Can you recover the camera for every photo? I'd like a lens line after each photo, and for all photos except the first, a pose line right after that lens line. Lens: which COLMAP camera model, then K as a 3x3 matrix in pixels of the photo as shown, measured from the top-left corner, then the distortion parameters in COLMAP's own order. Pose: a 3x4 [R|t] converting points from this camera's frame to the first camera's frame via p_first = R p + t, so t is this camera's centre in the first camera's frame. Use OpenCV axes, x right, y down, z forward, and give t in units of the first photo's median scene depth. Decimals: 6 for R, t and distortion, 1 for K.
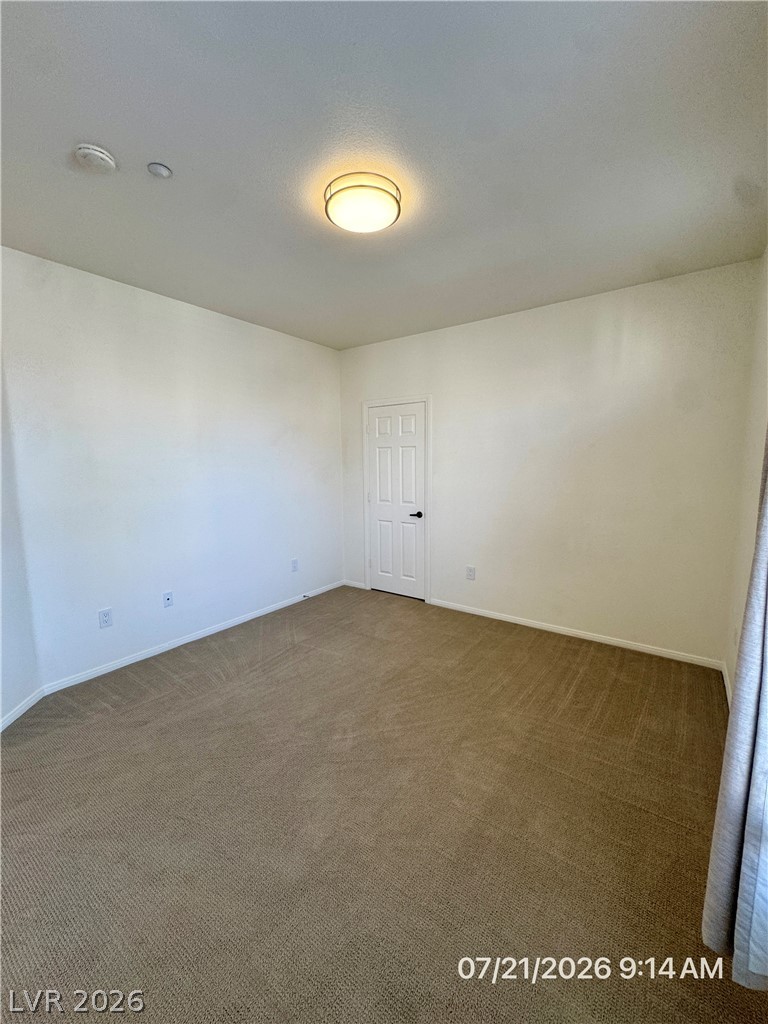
lens RADIAL K [[408.3, 0, 381.6], [0, 408.3, 511.7], [0, 0, 1]] dist [-0.002544, 0.000360]
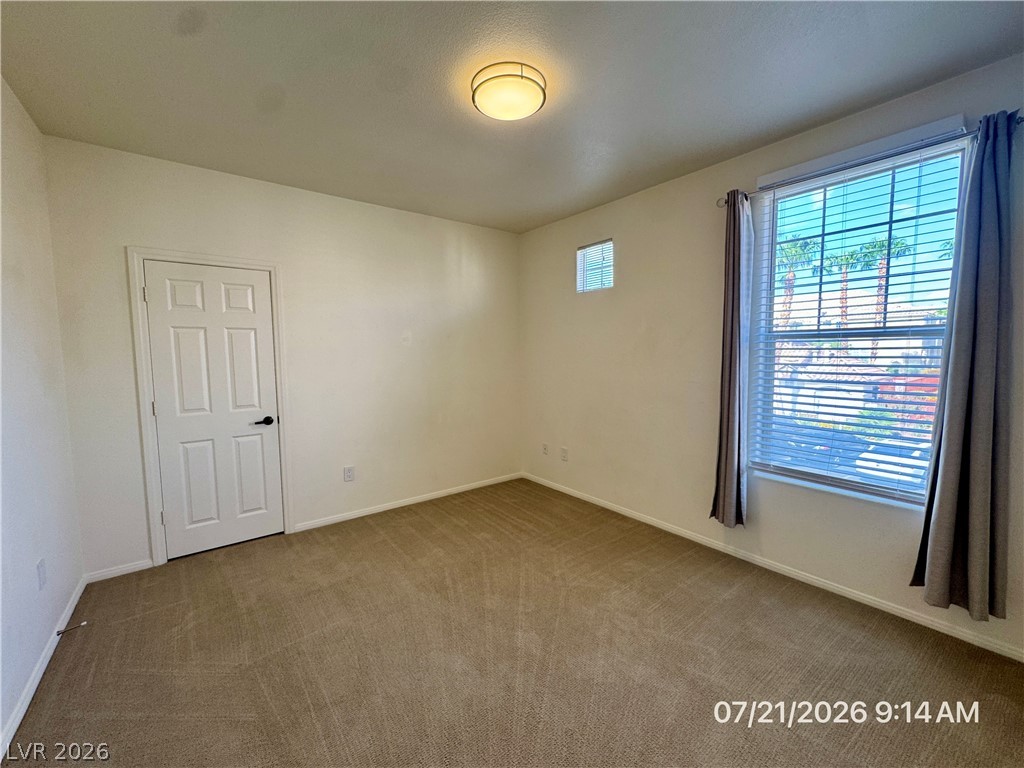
lens RADIAL K [[408.3, 0, 510.8], [0, 408.3, 386.2], [0, 0, 1]] dist [-0.002544, 0.000360]
pose [[0.269141, -0.070505, 0.960517, -0.508742], [0.116973, 0.992327, 0.040064, -0.034157], [-0.955971, 0.101572, 0.275323, 0.373865]]
